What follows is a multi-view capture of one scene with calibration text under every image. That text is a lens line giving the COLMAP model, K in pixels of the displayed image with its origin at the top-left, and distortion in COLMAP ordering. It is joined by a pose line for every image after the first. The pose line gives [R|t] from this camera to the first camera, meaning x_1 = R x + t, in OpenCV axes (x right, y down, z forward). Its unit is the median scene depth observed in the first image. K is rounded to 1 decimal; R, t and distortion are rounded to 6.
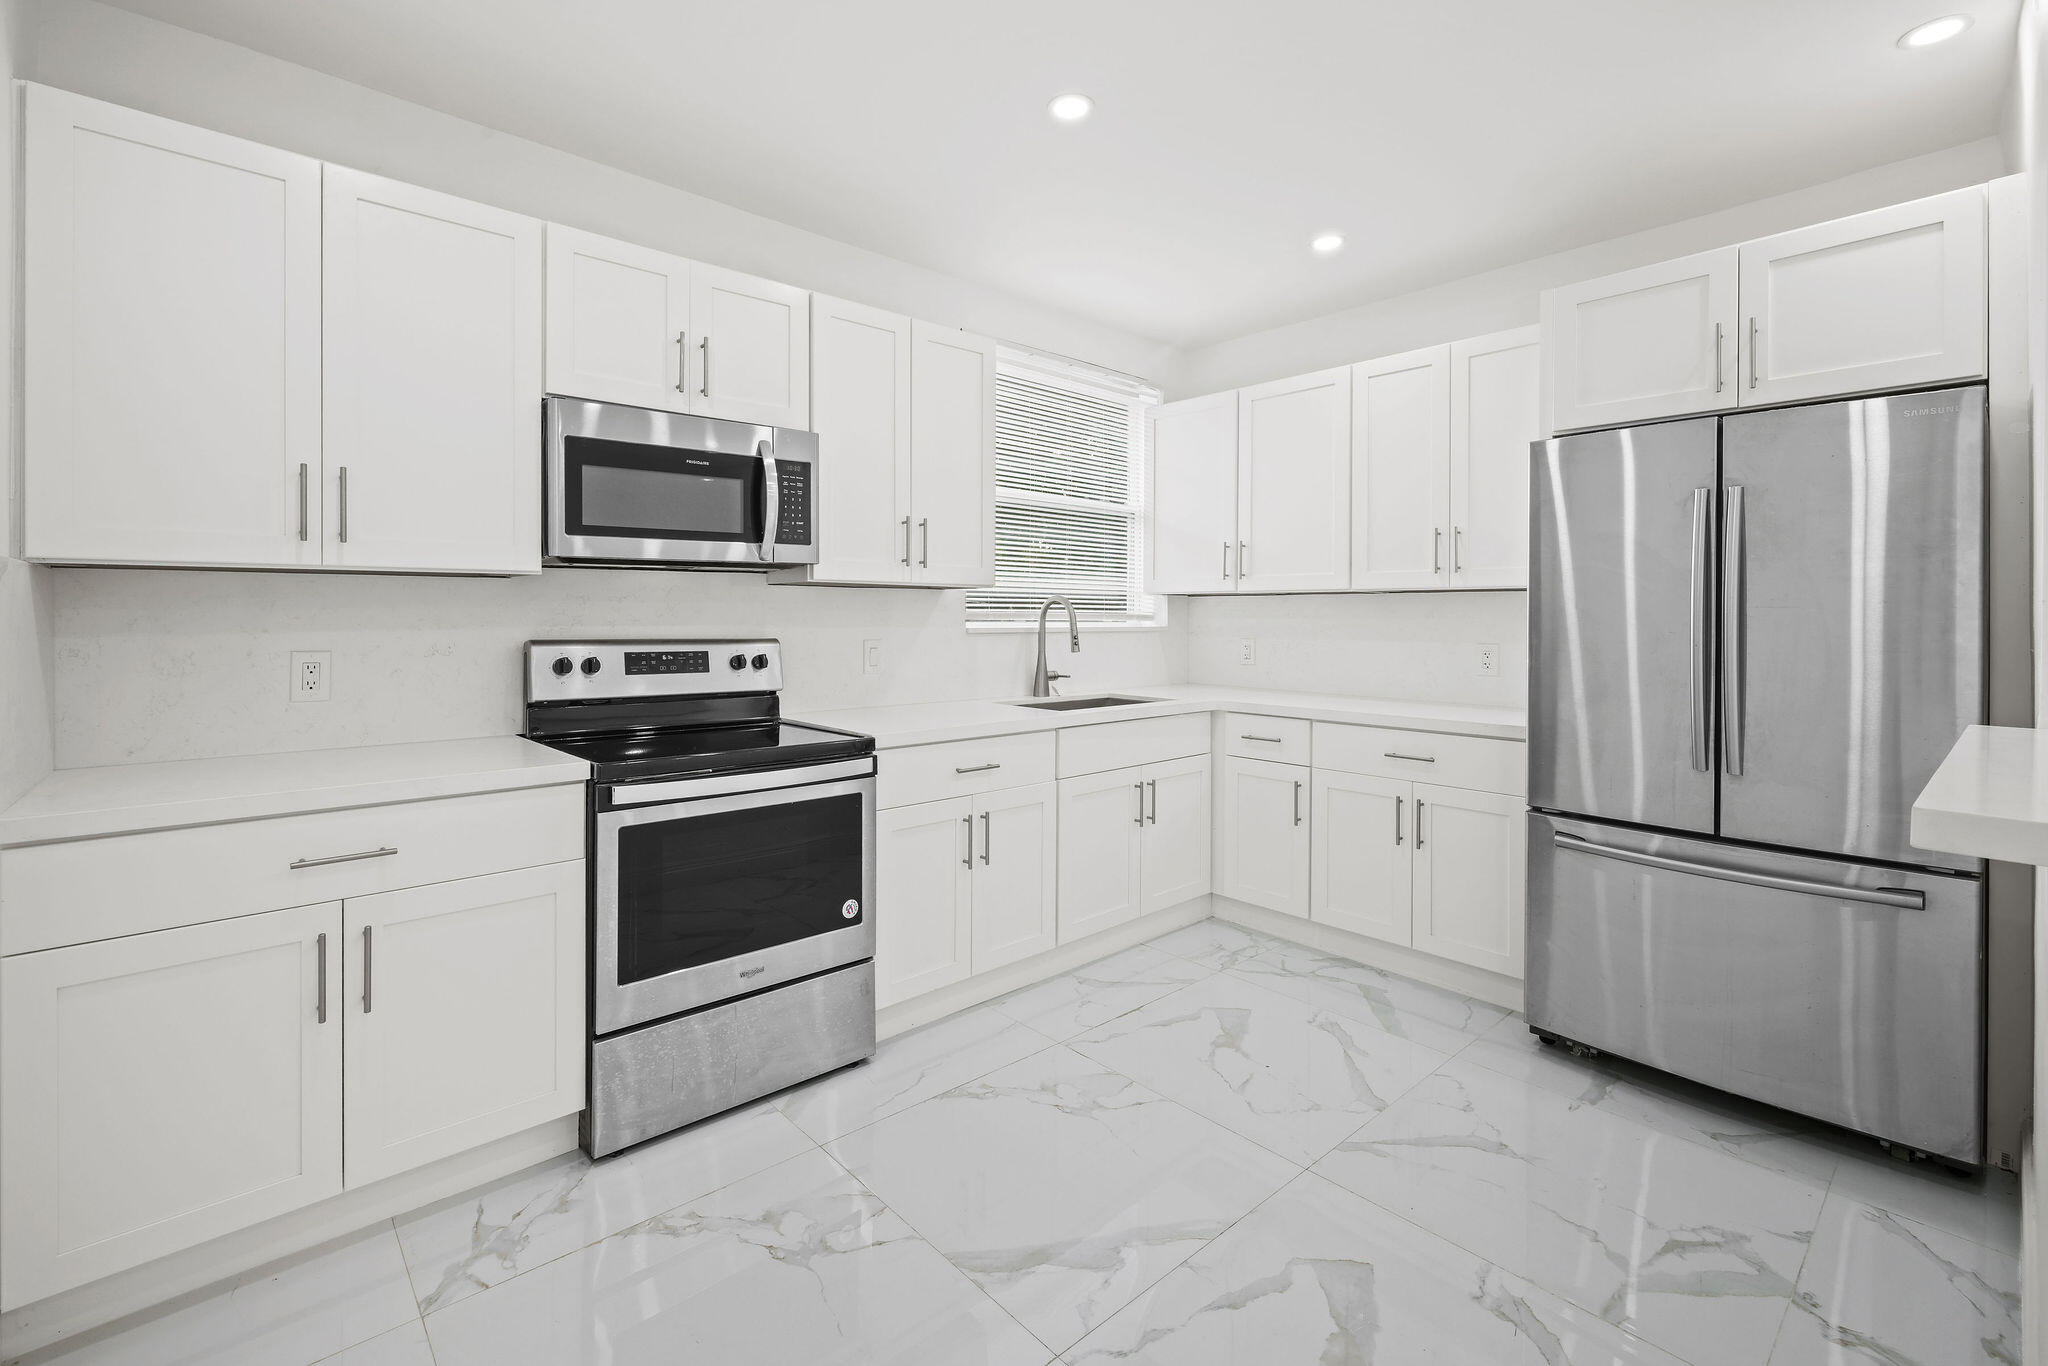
lens RADIAL K [[902.1, 0, 1002.1], [0, 902.1, 598.2], [0, 0, 1]] dist [0.001304, 0.000005]
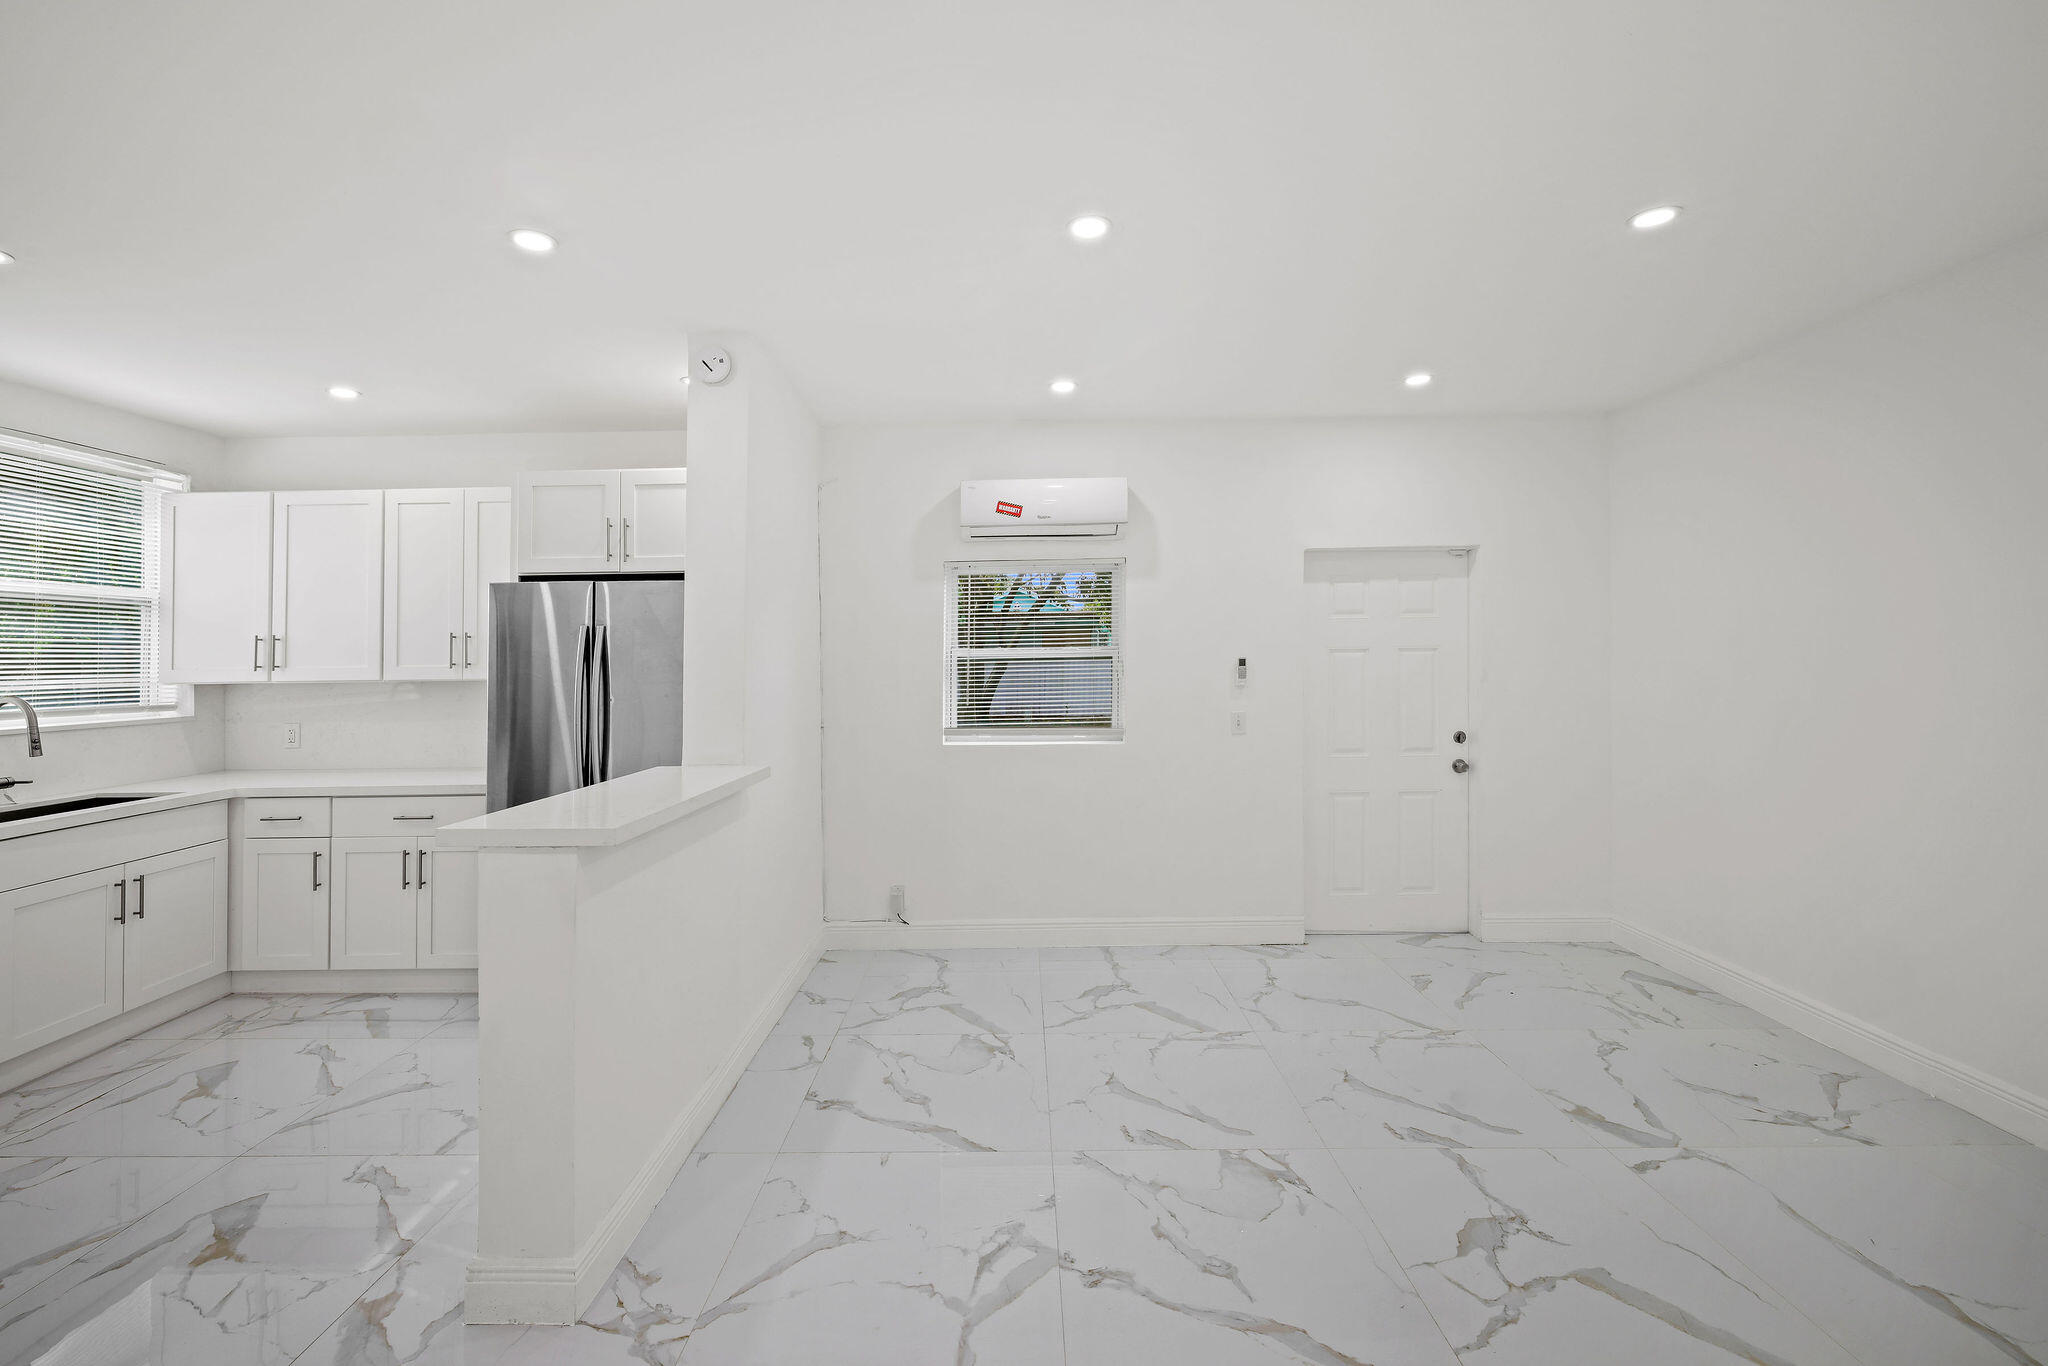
lens RADIAL K [[882.6, 0, 1006.5], [0, 882.6, 637.5], [0, 0, 1]] dist [-0.000740, -0.000168]
pose [[0.671067, 0.001959, 0.741394, 0.109260], [0.002727, 0.999983, -0.005111, -0.080159], [-0.741392, 0.005452, 0.671050, -0.529004]]
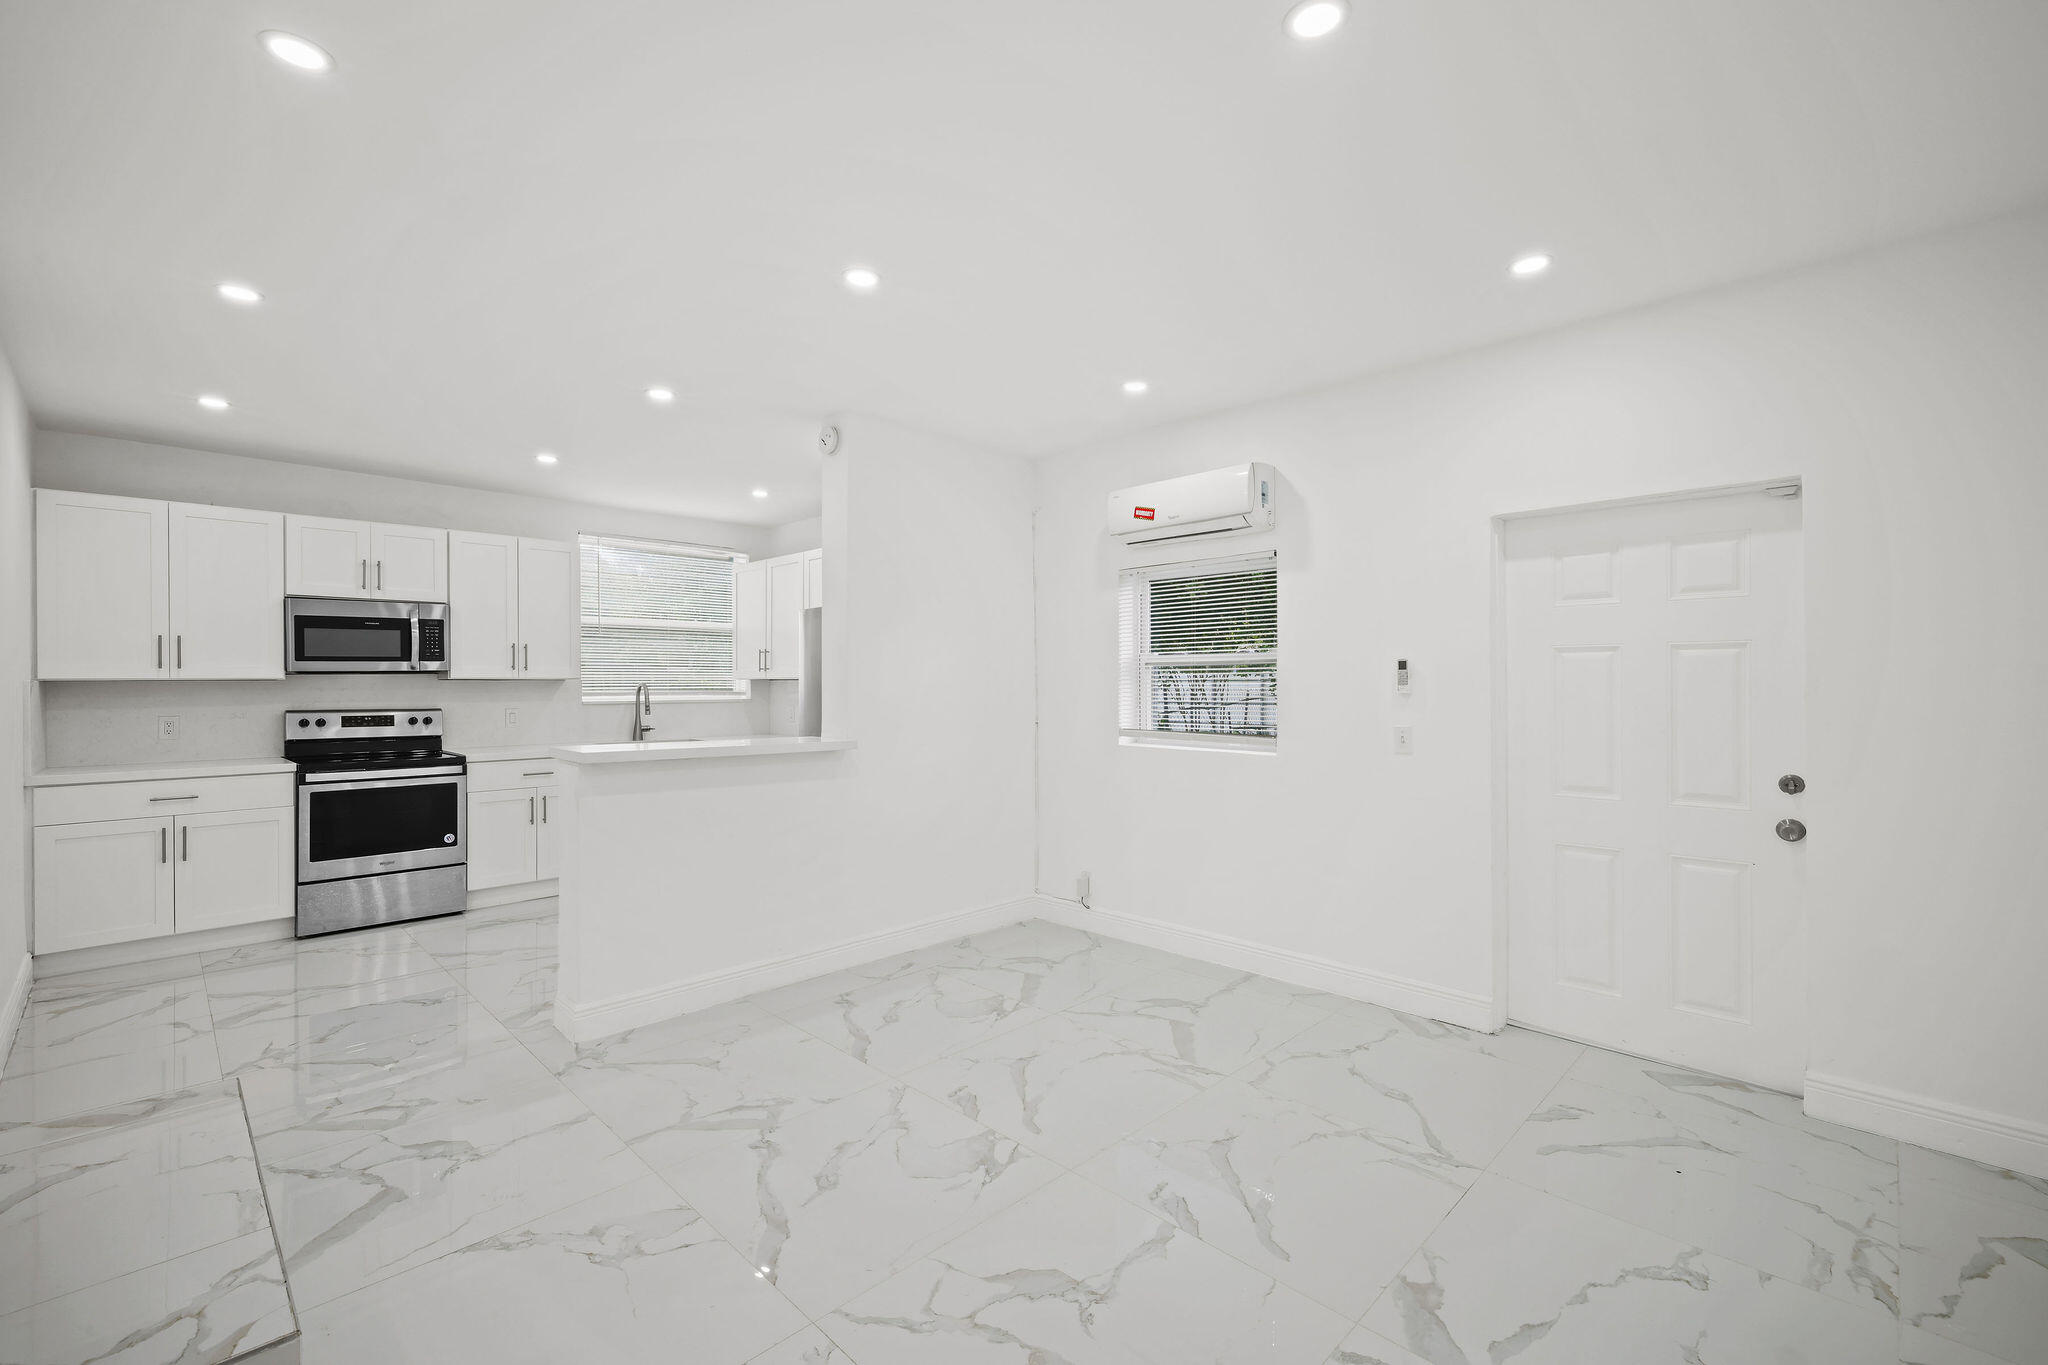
lens RADIAL K [[873.2, 0, 1020.7], [0, 873.2, 668.4], [0, 0, 1]] dist [0.000775, 0.000025]
pose [[0.997985, -0.005427, 0.063225, 0.971442], [0.005307, 0.999984, 0.002067, -0.042166], [-0.063235, -0.001728, 0.997997, -1.038606]]
